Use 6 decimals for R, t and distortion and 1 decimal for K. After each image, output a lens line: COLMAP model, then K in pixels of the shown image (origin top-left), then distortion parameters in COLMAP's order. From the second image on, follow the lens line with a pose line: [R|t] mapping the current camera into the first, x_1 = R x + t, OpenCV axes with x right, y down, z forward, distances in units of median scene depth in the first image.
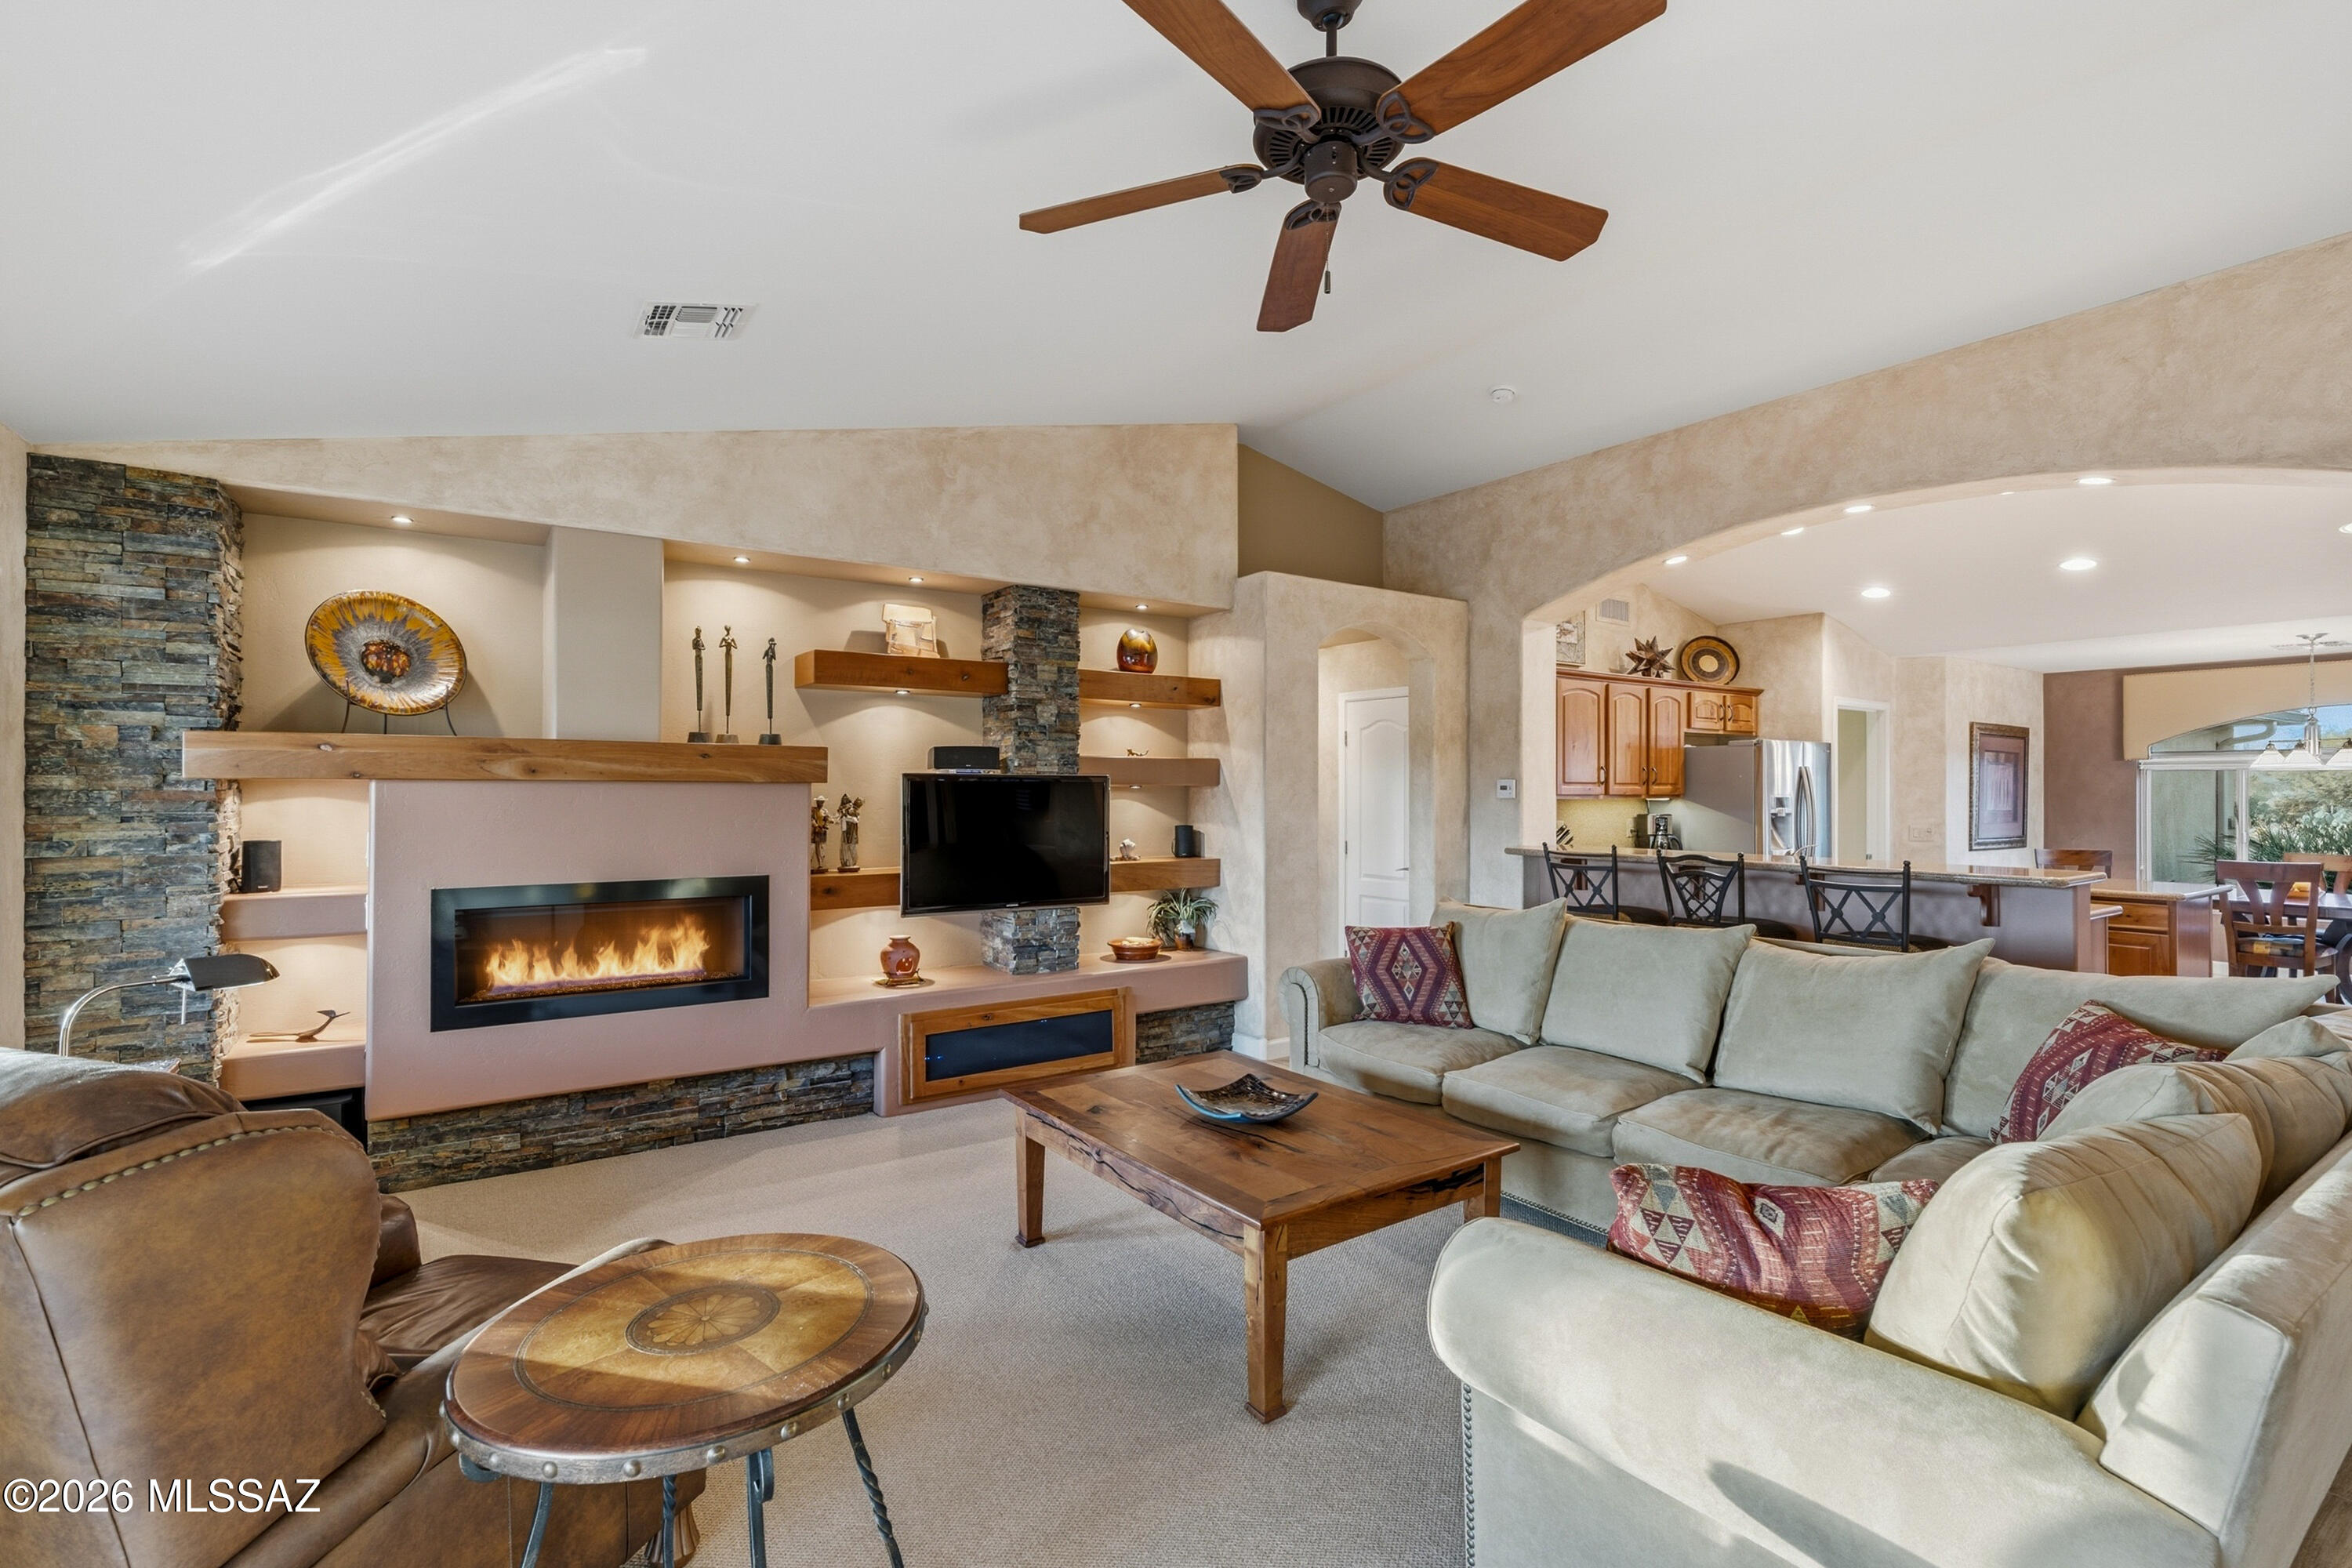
lens RADIAL K [[1078.9, 0, 1174.1], [0, 1078.9, 779.7], [0, 0, 1]] dist [0.001097, 0.000800]
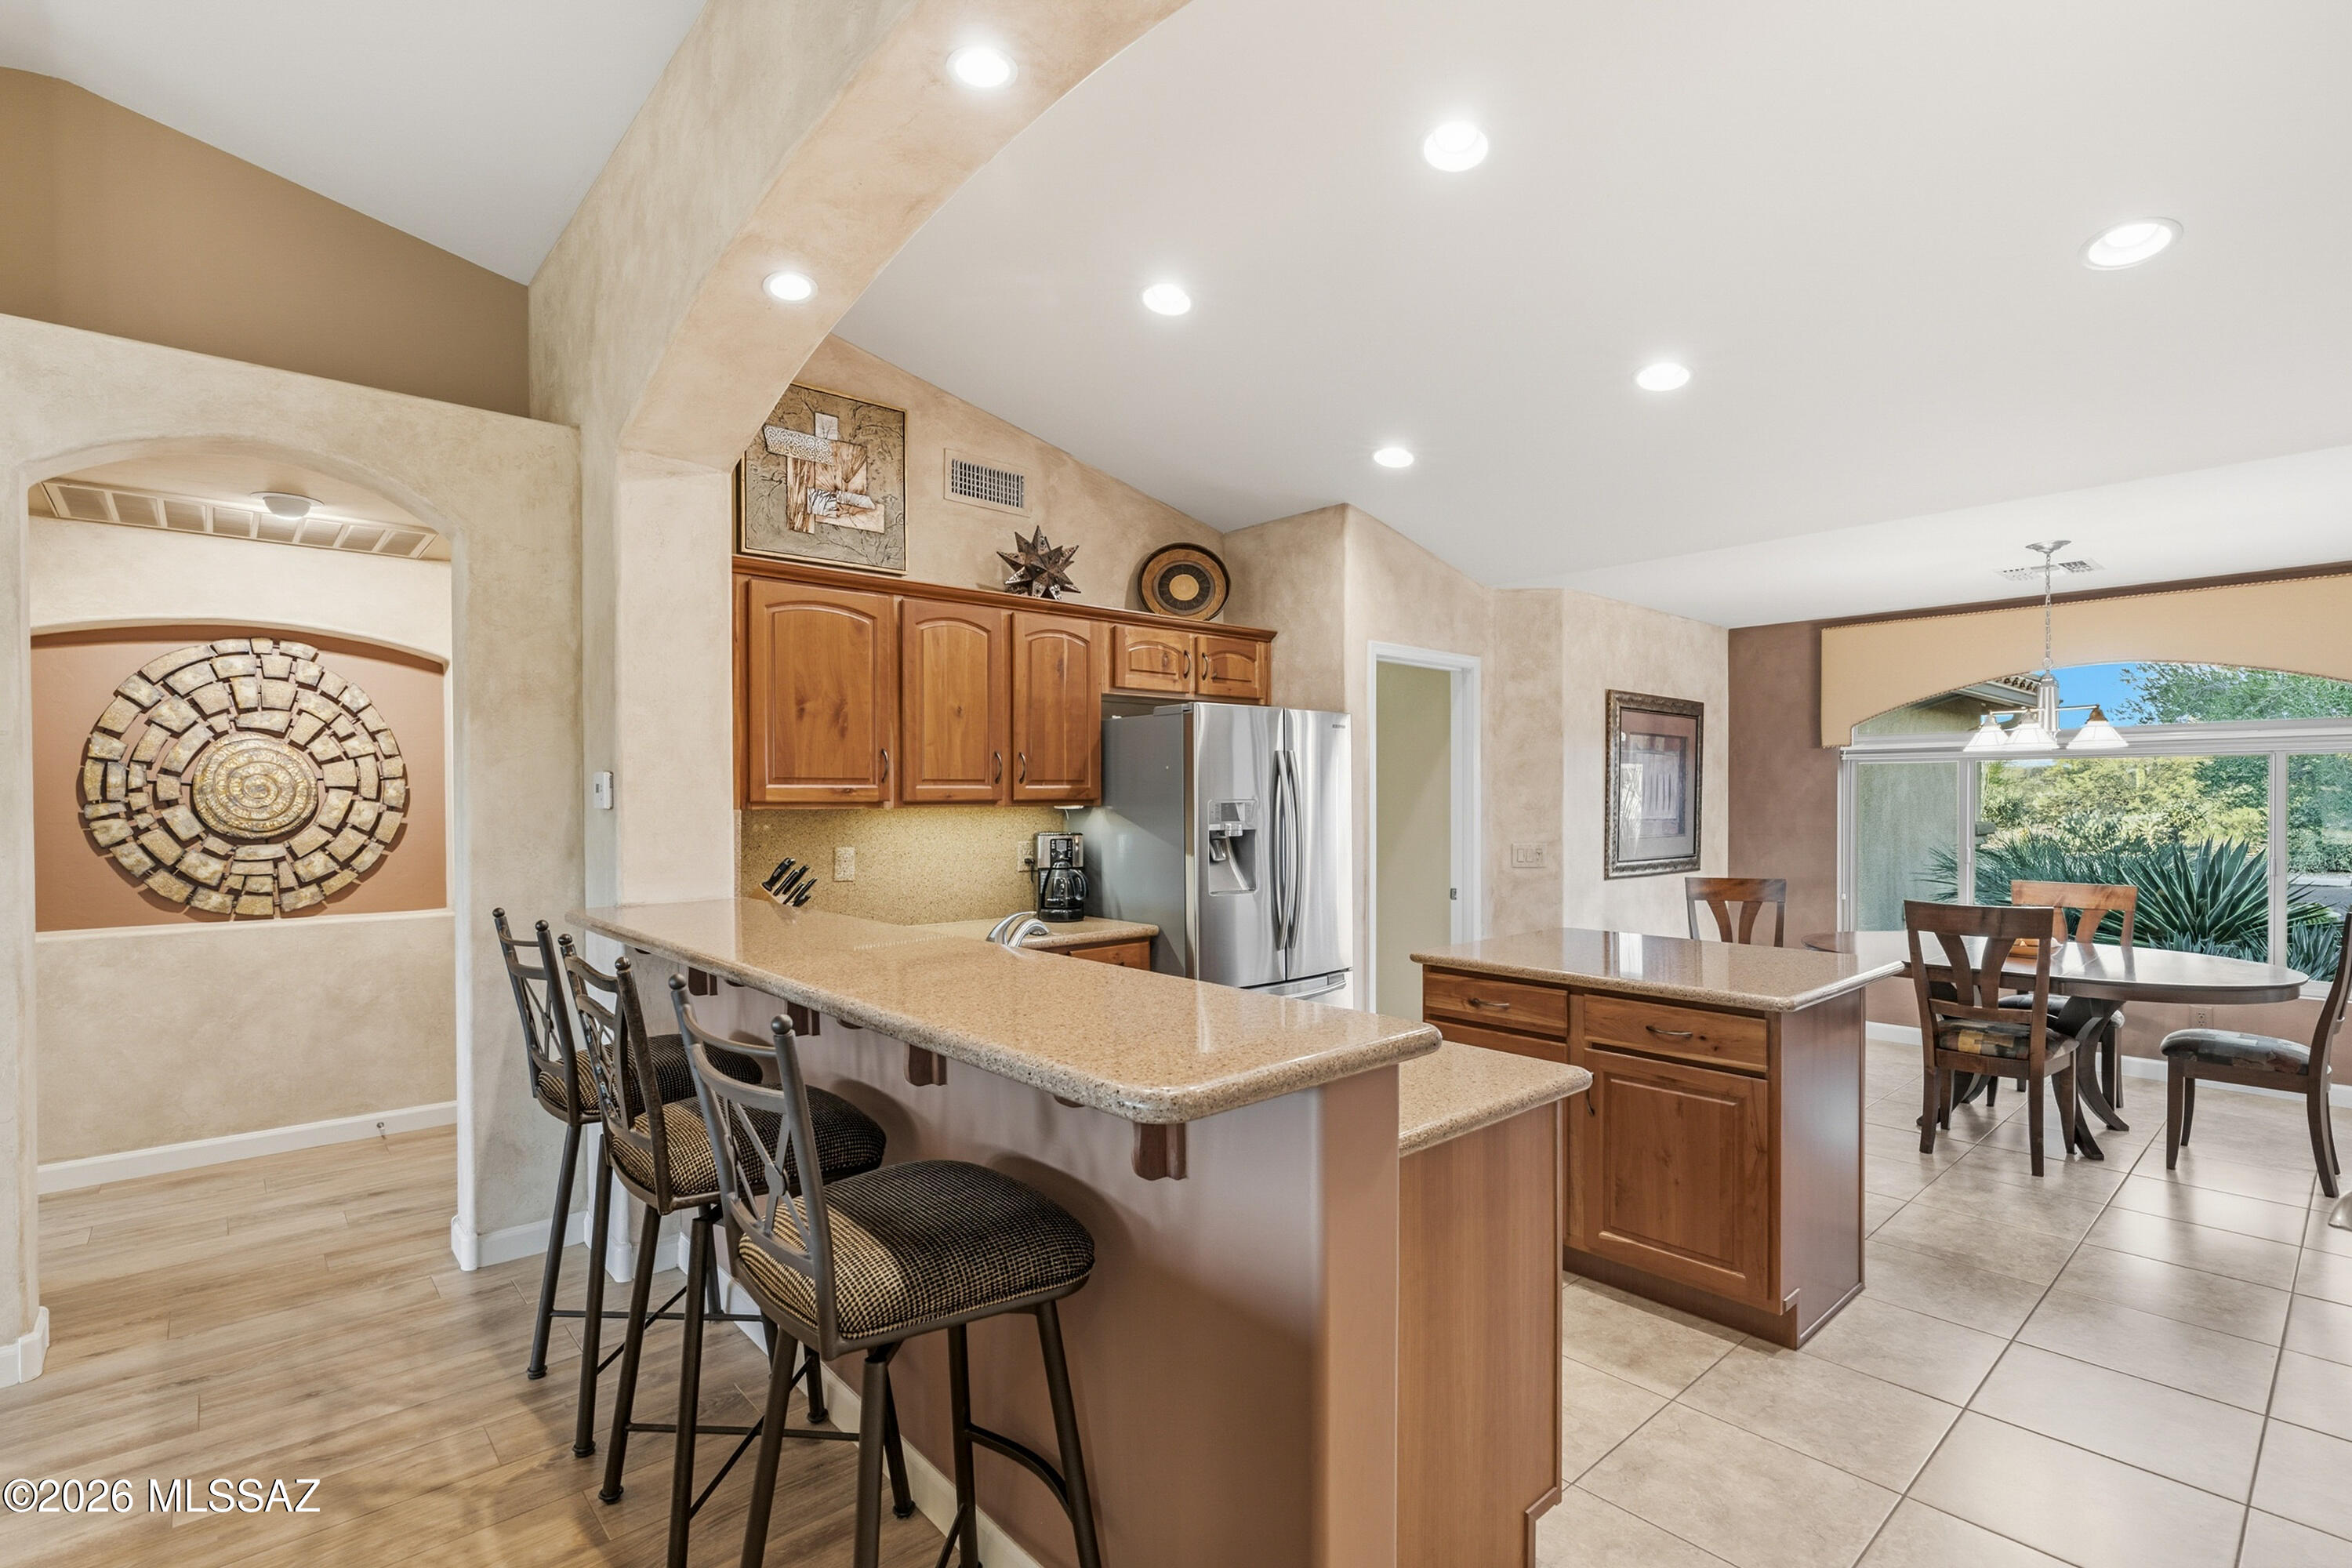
lens RADIAL K [[1078.9, 0, 1184.1], [0, 1078.9, 807.0], [0, 0, 1]] dist [0.001097, 0.000800]
pose [[0.992539, -0.006640, 0.121747, 0.555368], [0.004231, 0.999790, 0.020041, 0.008054], [-0.121855, -0.019377, 0.992359, 0.508105]]
